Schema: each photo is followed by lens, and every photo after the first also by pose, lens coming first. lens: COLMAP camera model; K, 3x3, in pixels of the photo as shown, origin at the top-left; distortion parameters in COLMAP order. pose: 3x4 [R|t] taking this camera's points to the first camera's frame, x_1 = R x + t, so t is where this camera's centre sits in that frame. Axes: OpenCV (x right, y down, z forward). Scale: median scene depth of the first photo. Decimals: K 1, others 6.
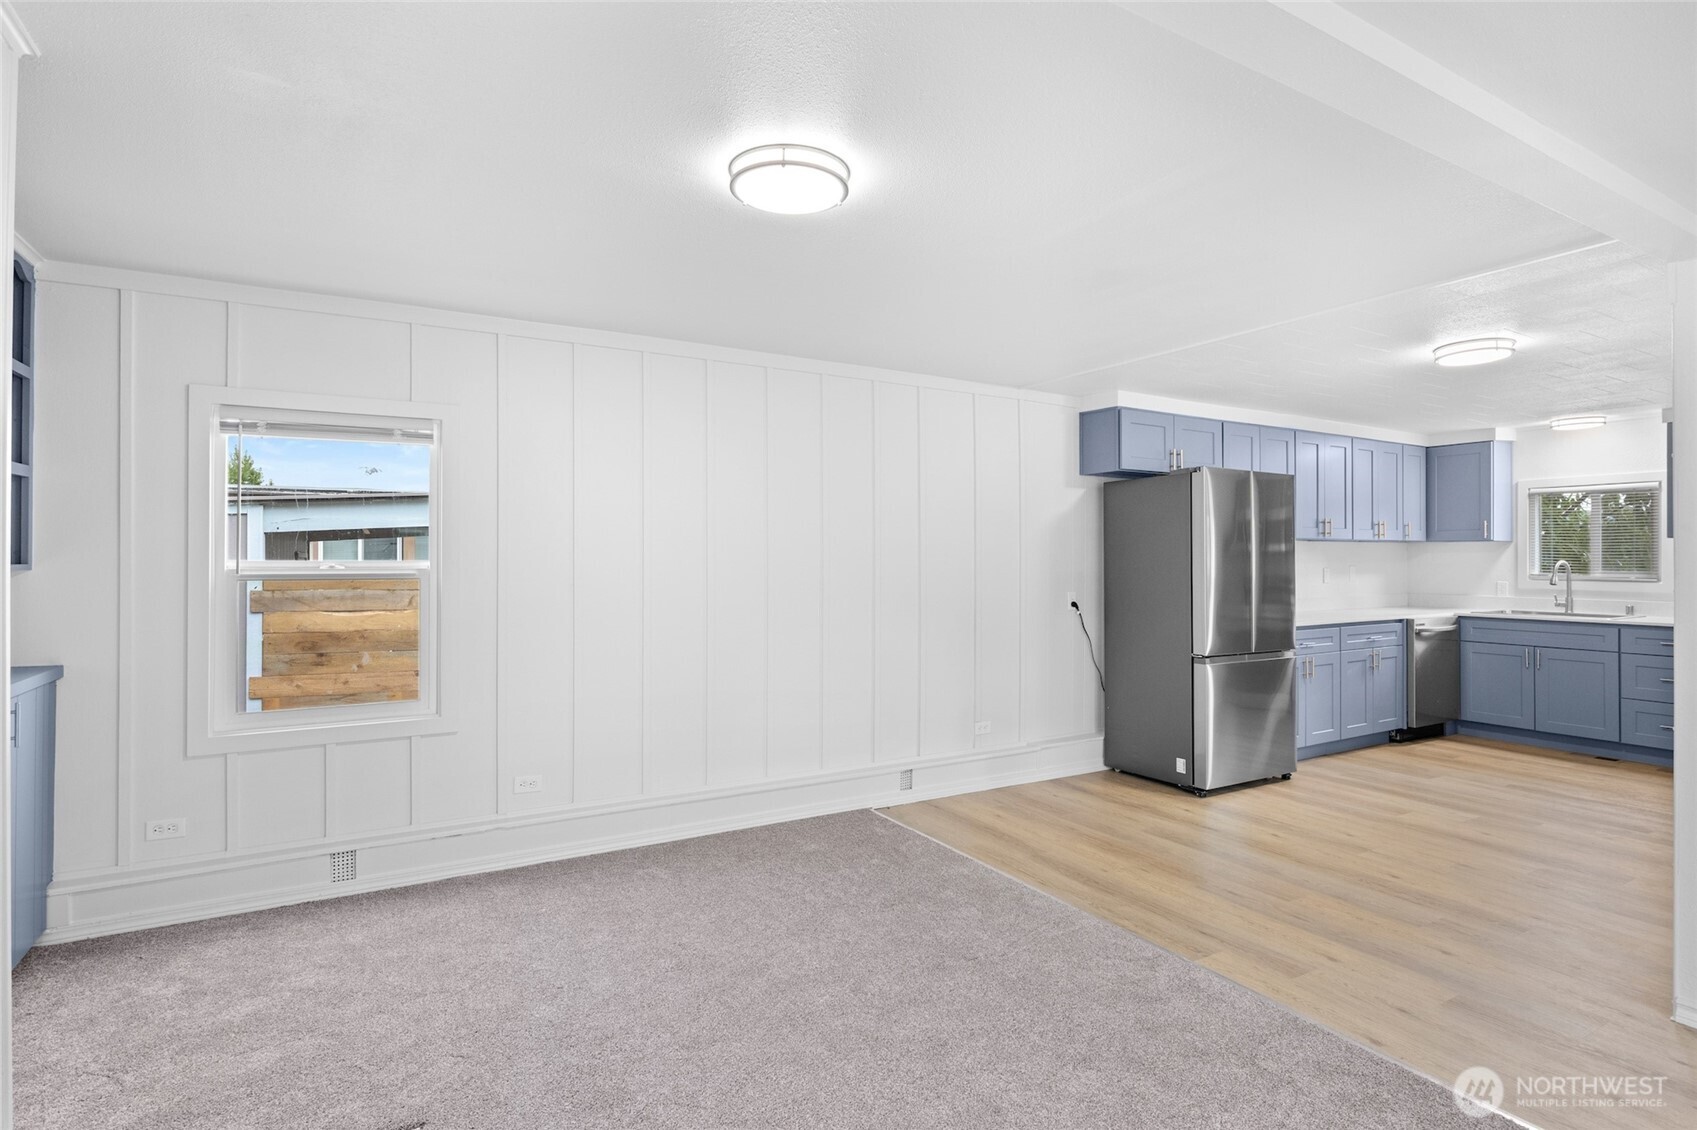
lens RADIAL K [[845.2, 0, 841.6], [0, 845.2, 552.9], [0, 0, 1]] dist [-0.003778, -0.003526]
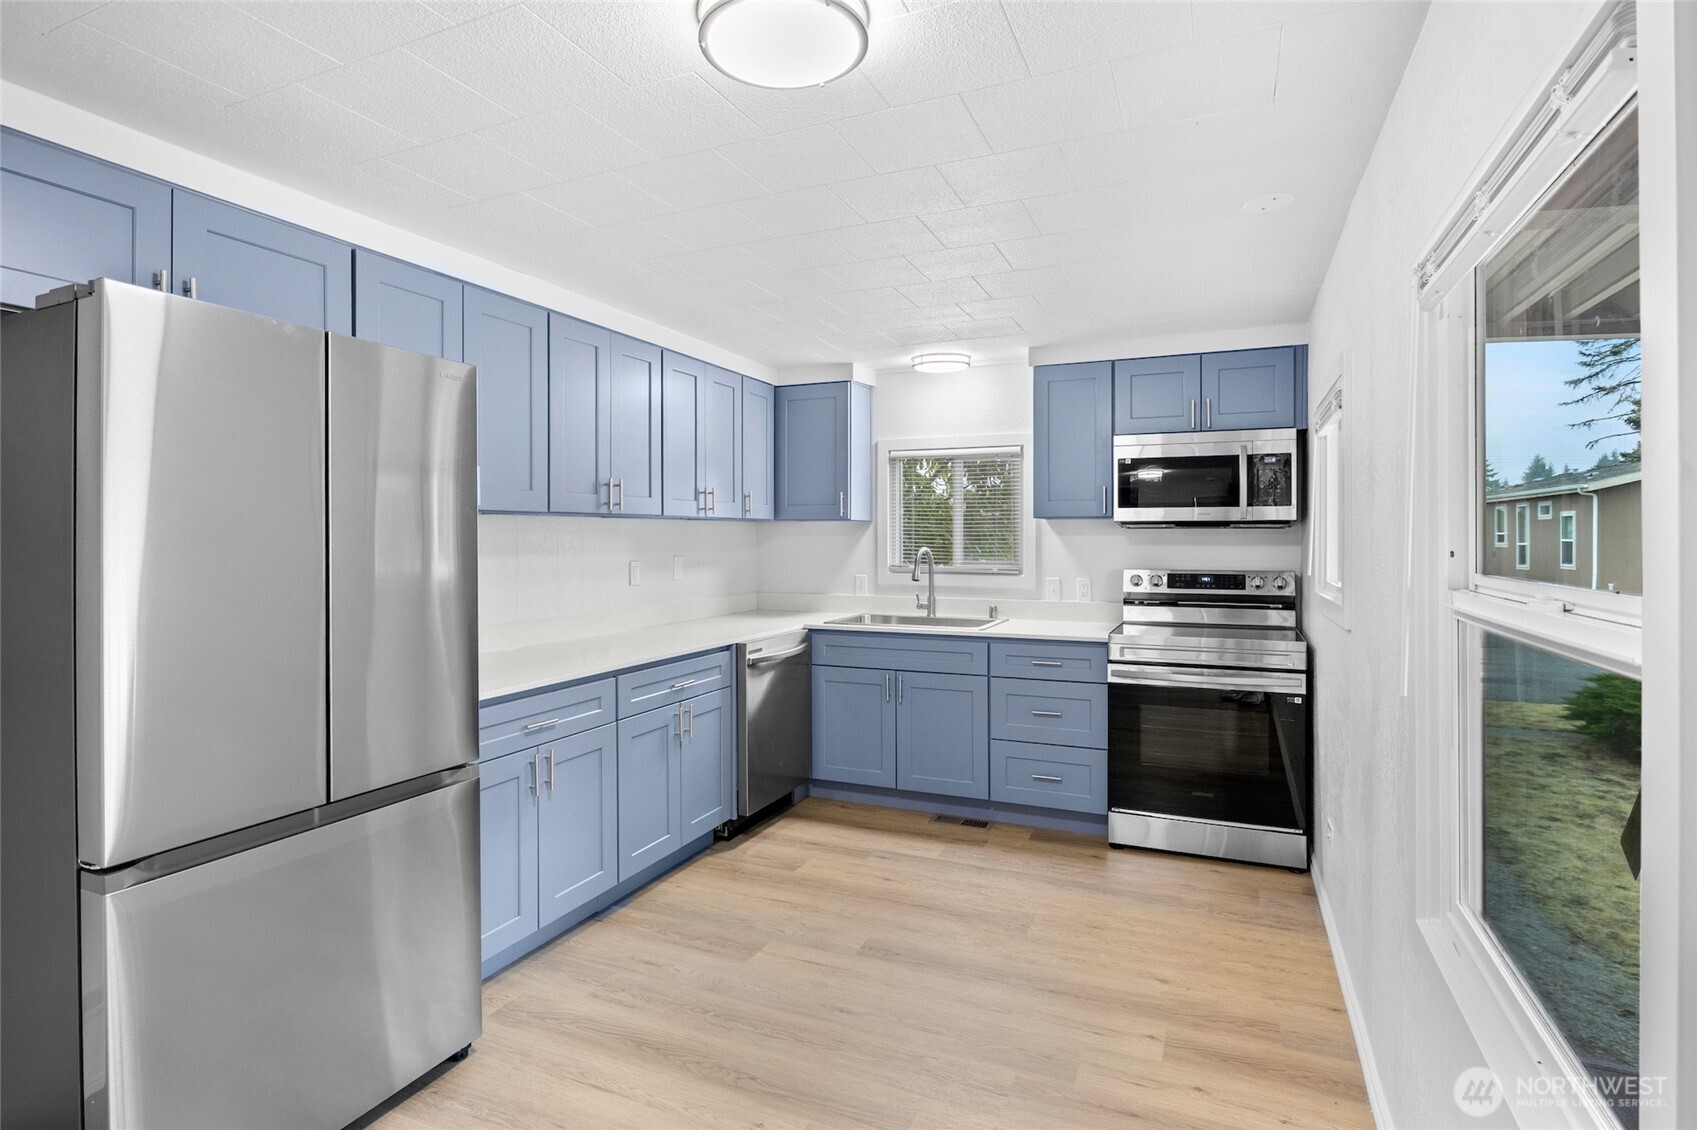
lens RADIAL K [[845.2, 0, 850.4], [0, 845.2, 549.8], [0, 0, 1]] dist [-0.003778, -0.003526]
pose [[0.802413, -0.012190, 0.596644, 0.356438], [0.000097, 0.999794, 0.020297, -0.003848], [-0.596769, -0.016229, 0.802249, 0.437727]]
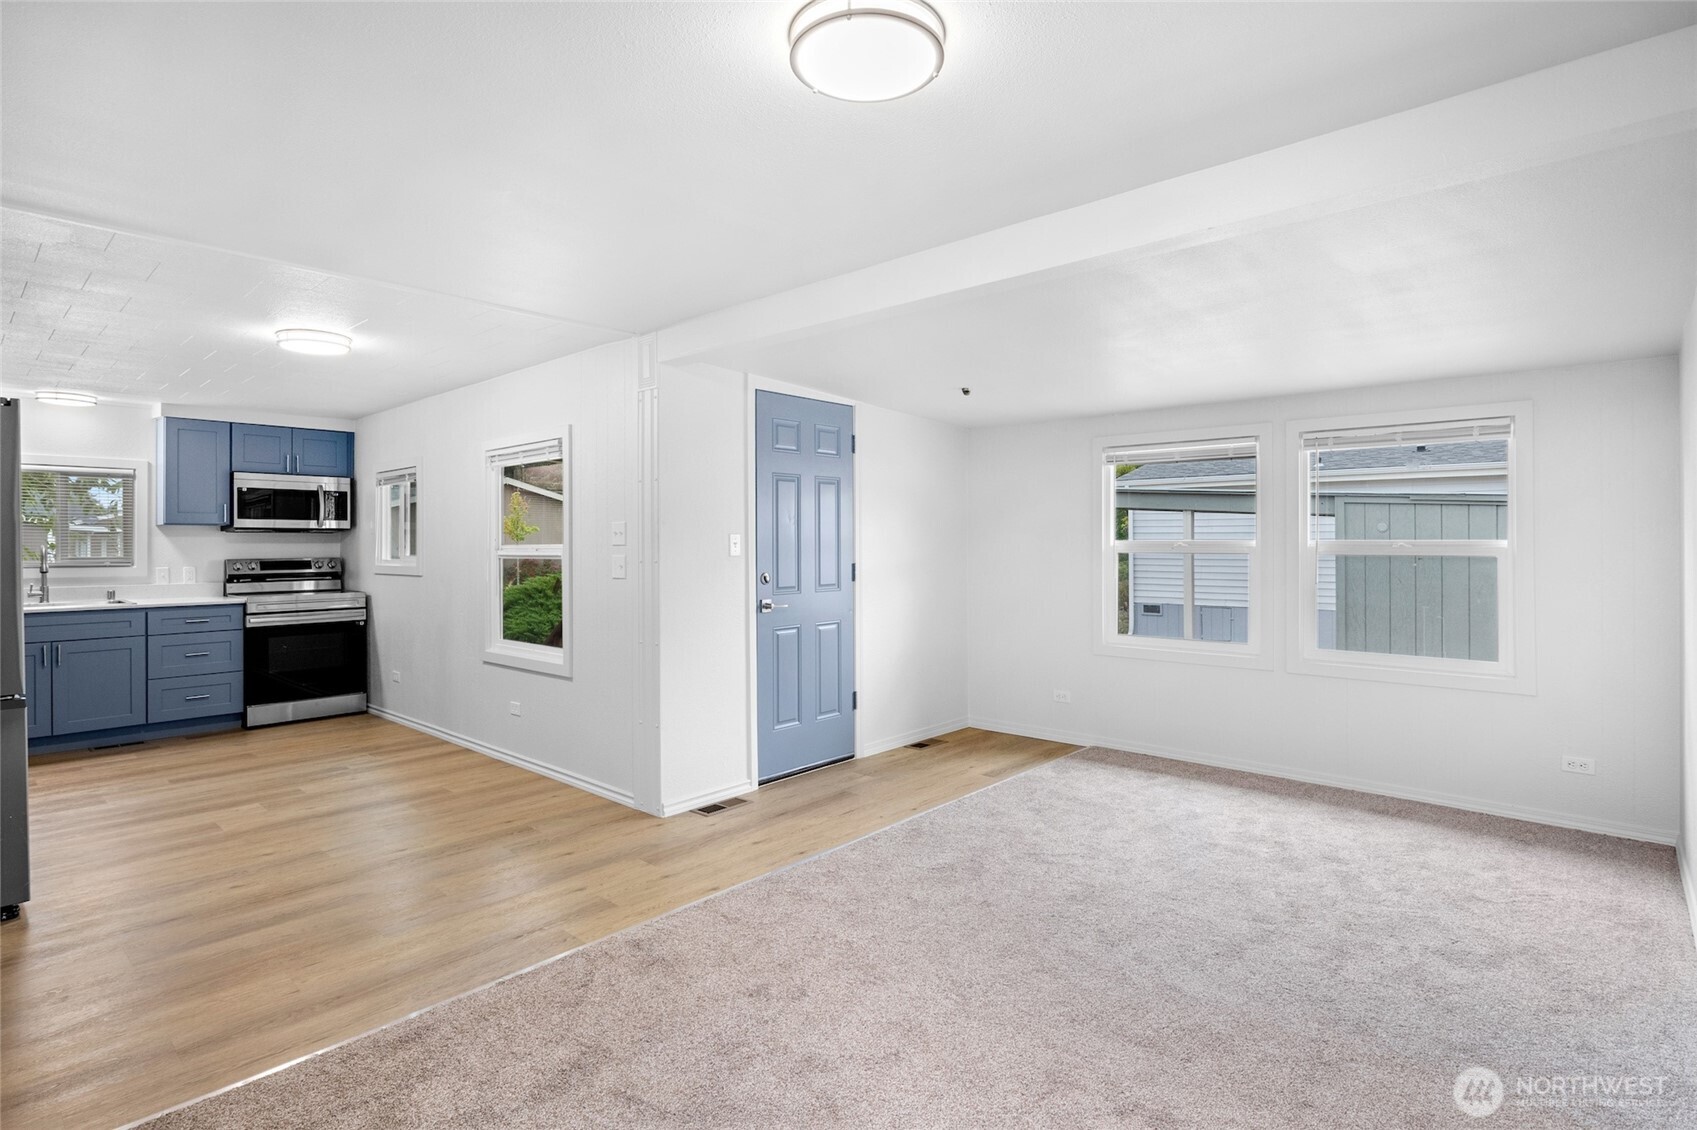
lens RADIAL K [[845.2, 0, 863.3], [0, 845.2, 528.8], [0, 0, 1]] dist [-0.003778, -0.003526]
pose [[-0.298735, 0.008761, 0.954296, -0.281166], [-0.001881, 0.999951, -0.009769, -0.002579], [-0.954334, -0.004713, -0.298704, 0.422216]]
